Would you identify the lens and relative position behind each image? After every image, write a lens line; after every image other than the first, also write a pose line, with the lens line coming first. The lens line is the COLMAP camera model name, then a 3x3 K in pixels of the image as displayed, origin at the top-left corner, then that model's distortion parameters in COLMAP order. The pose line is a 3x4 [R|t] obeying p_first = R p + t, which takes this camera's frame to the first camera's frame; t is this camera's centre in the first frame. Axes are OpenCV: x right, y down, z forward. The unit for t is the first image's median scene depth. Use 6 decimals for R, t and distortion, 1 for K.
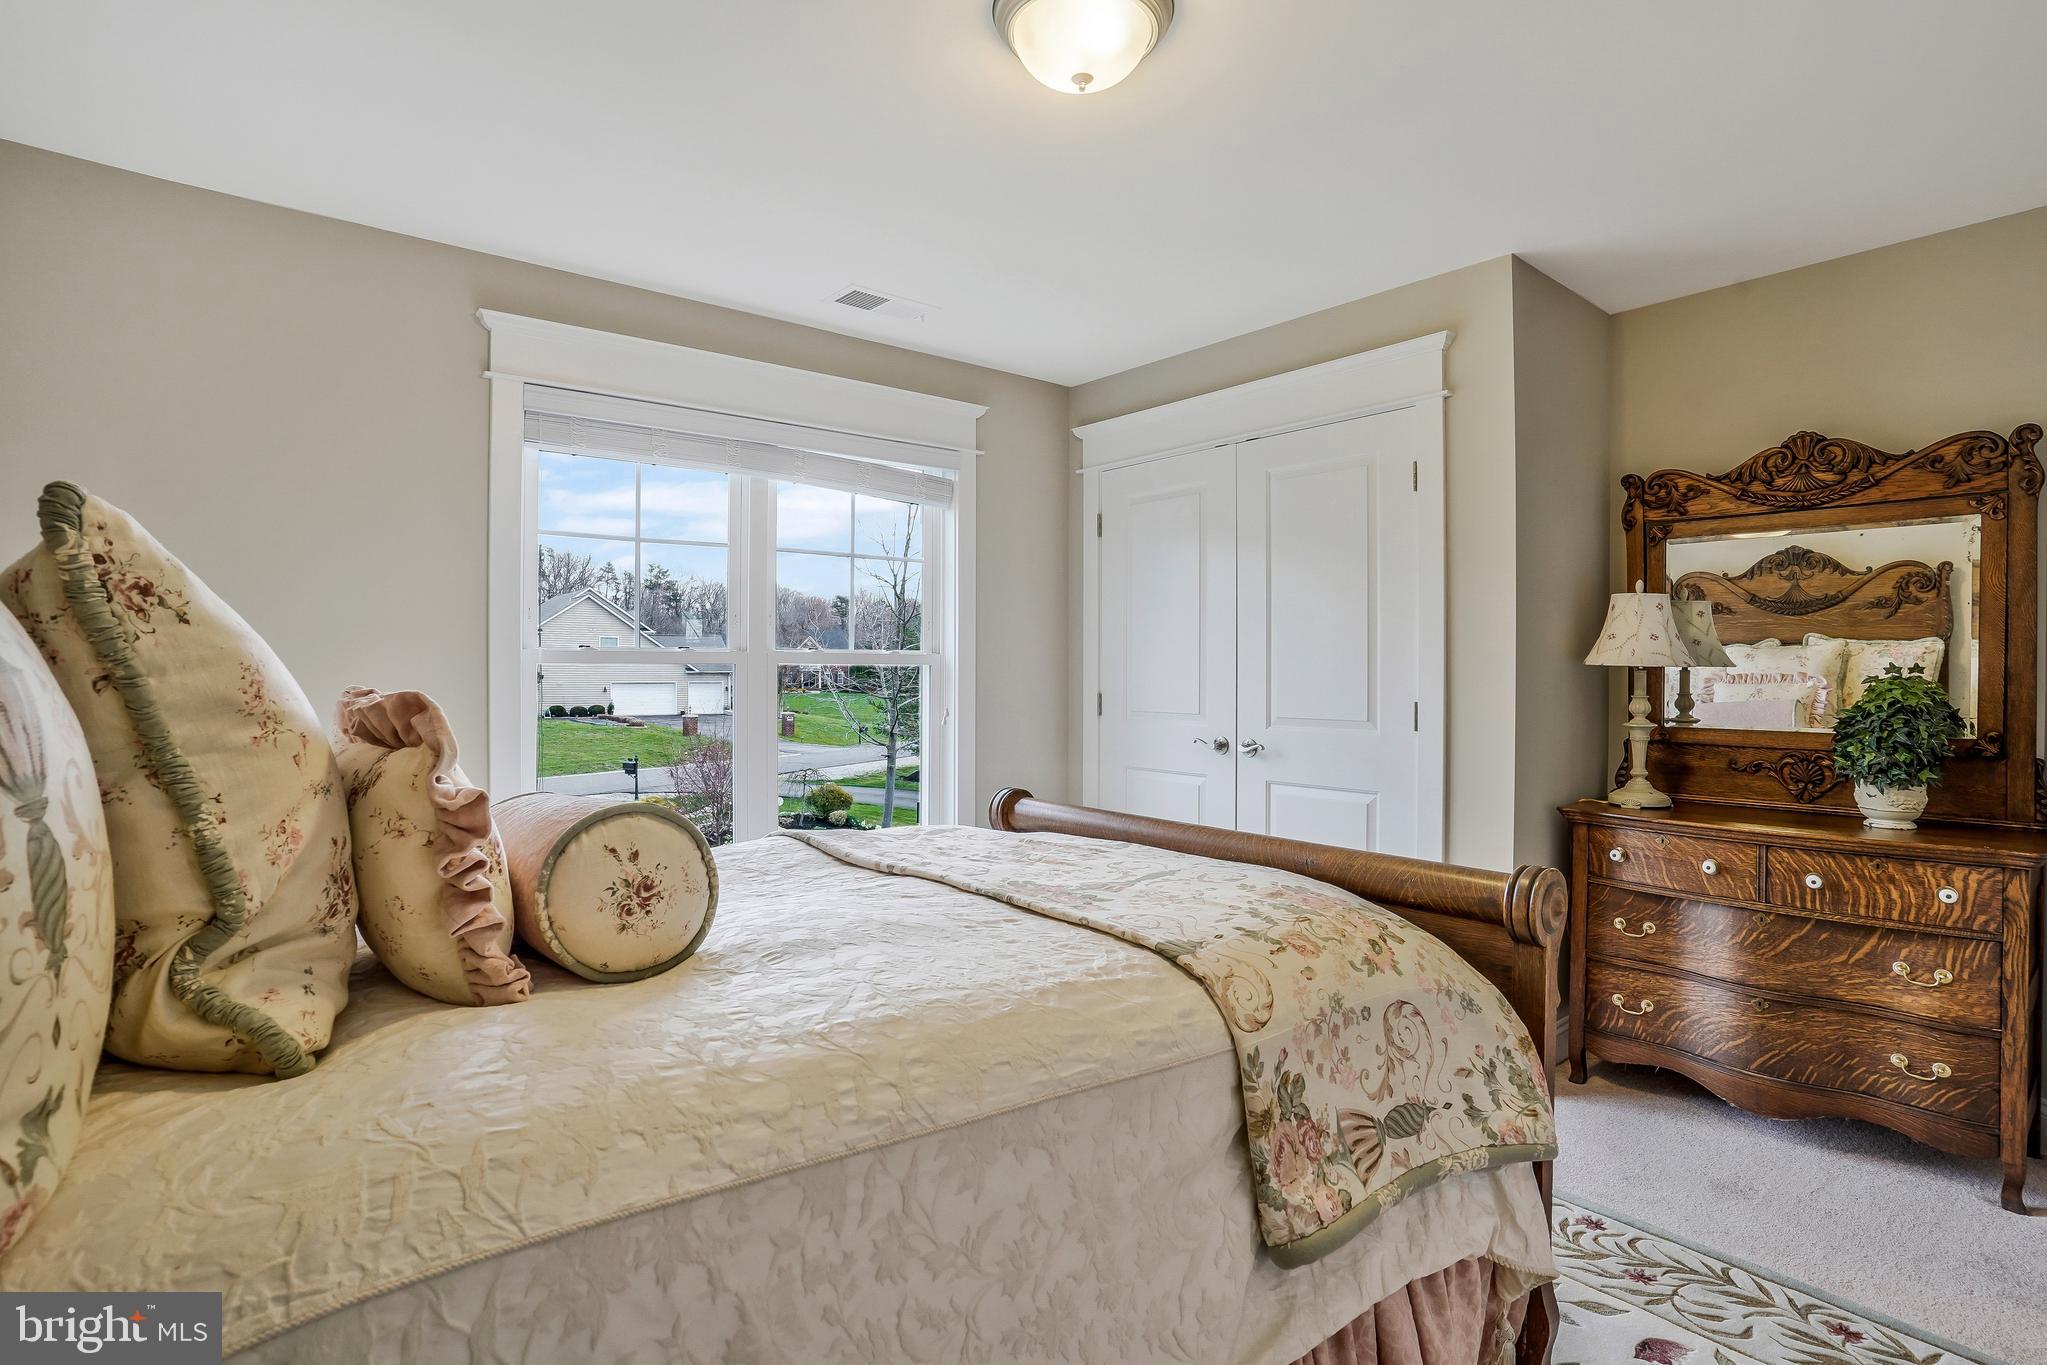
lens RADIAL K [[1016.1, 0, 1023.5], [0, 1016.1, 682.5], [0, 0, 1]] dist [0.001668, 0.000299]
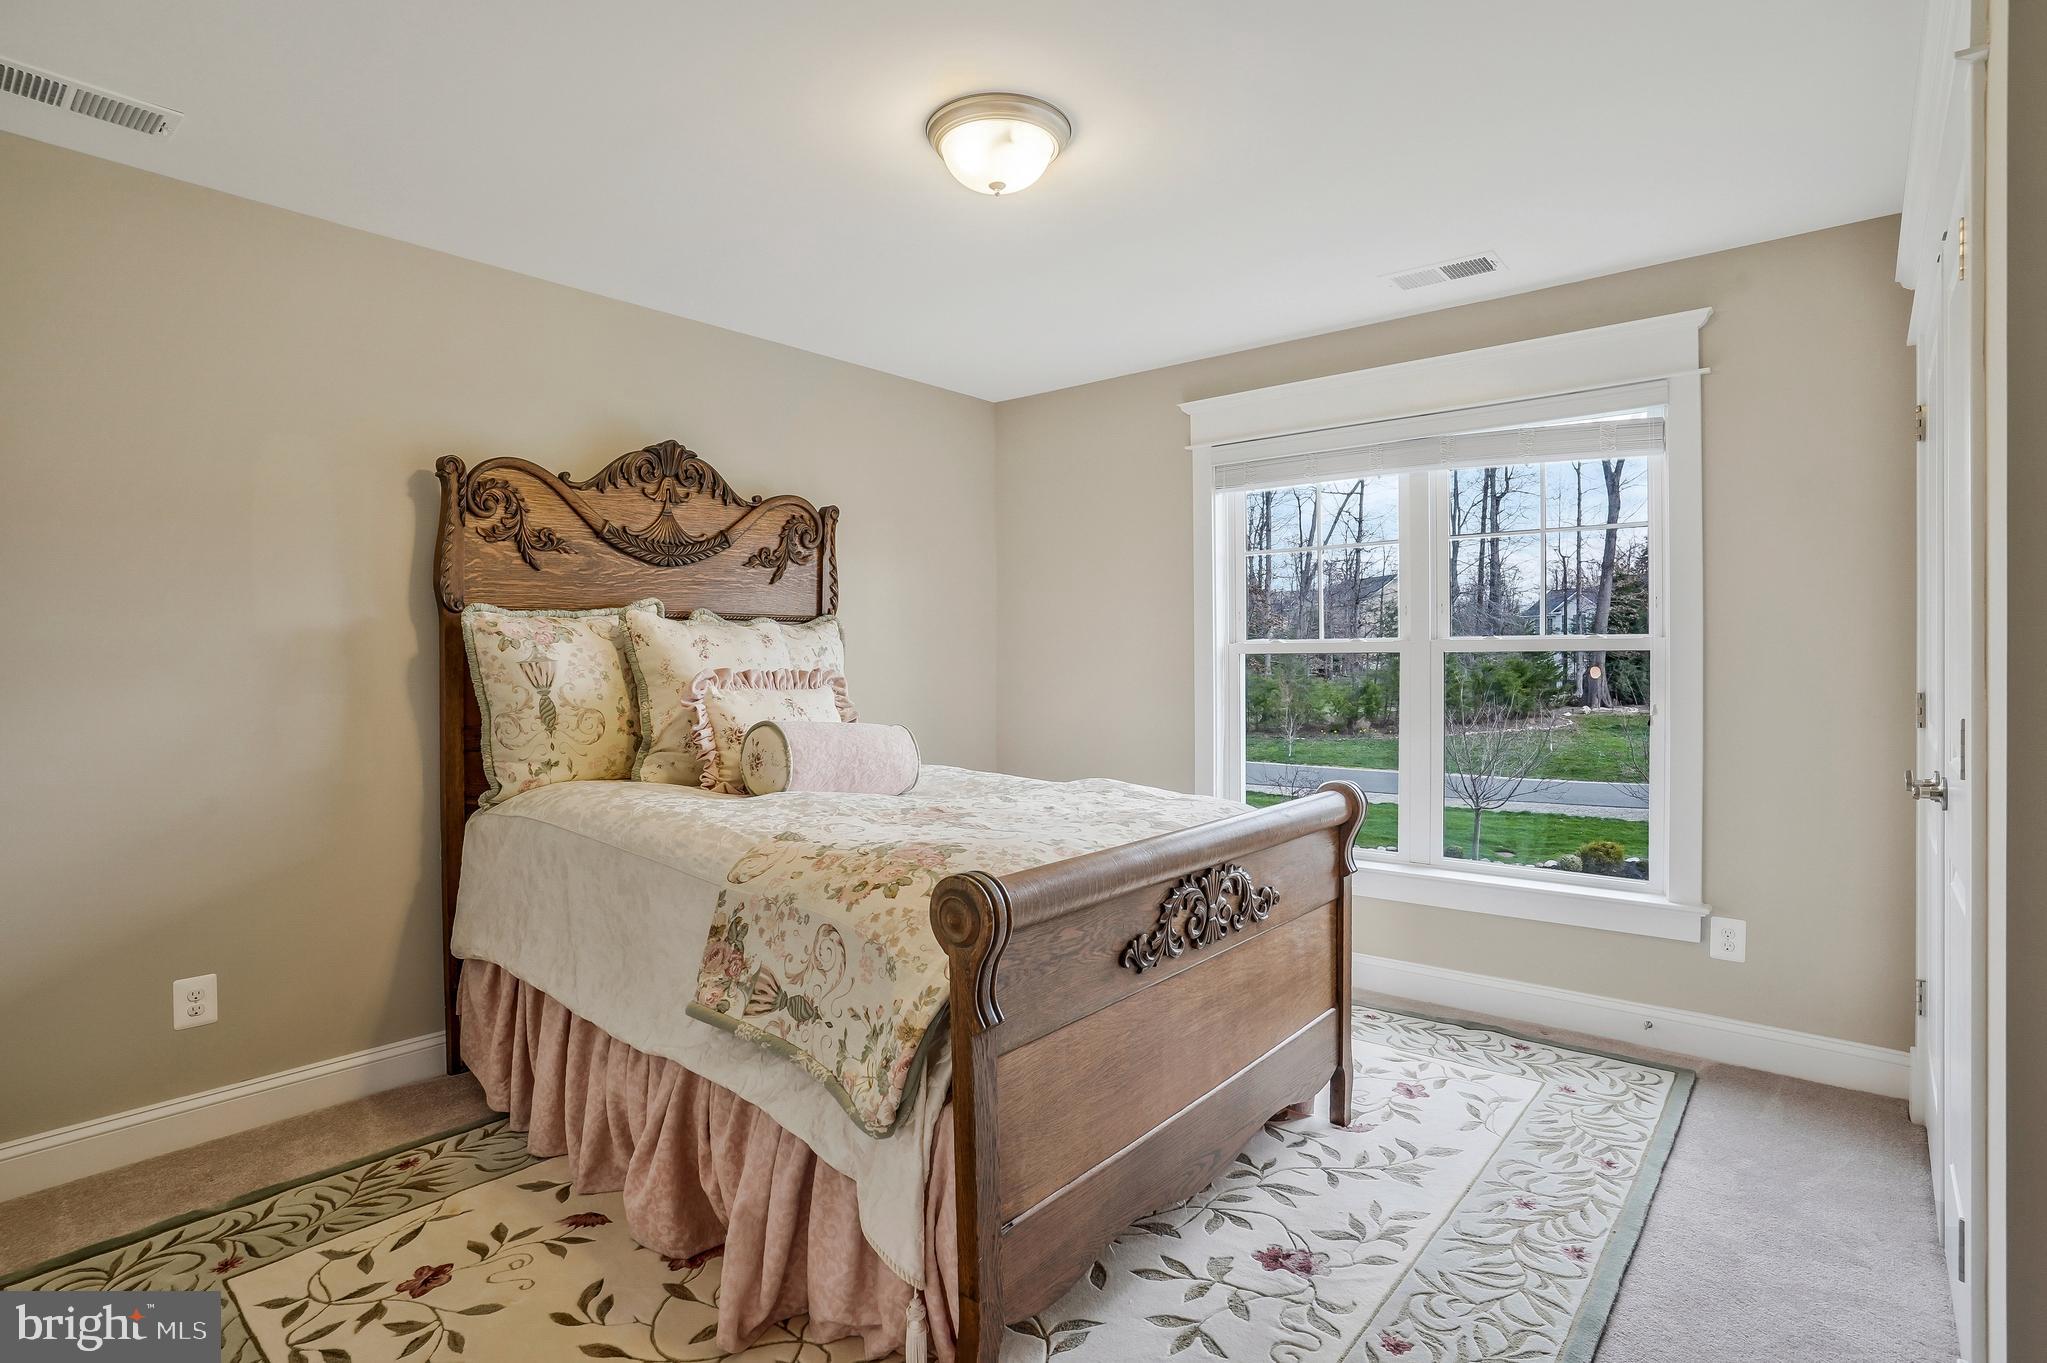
lens RADIAL K [[995.7, 0, 1025.5], [0, 995.7, 666.7], [0, 0, 1]] dist [-0.048779, 0.000034]
pose [[0.170740, 0.007835, -0.985285, 1.617053], [-0.012507, 0.999905, 0.005784, -0.007064], [0.985237, 0.011336, 0.170822, 1.050103]]
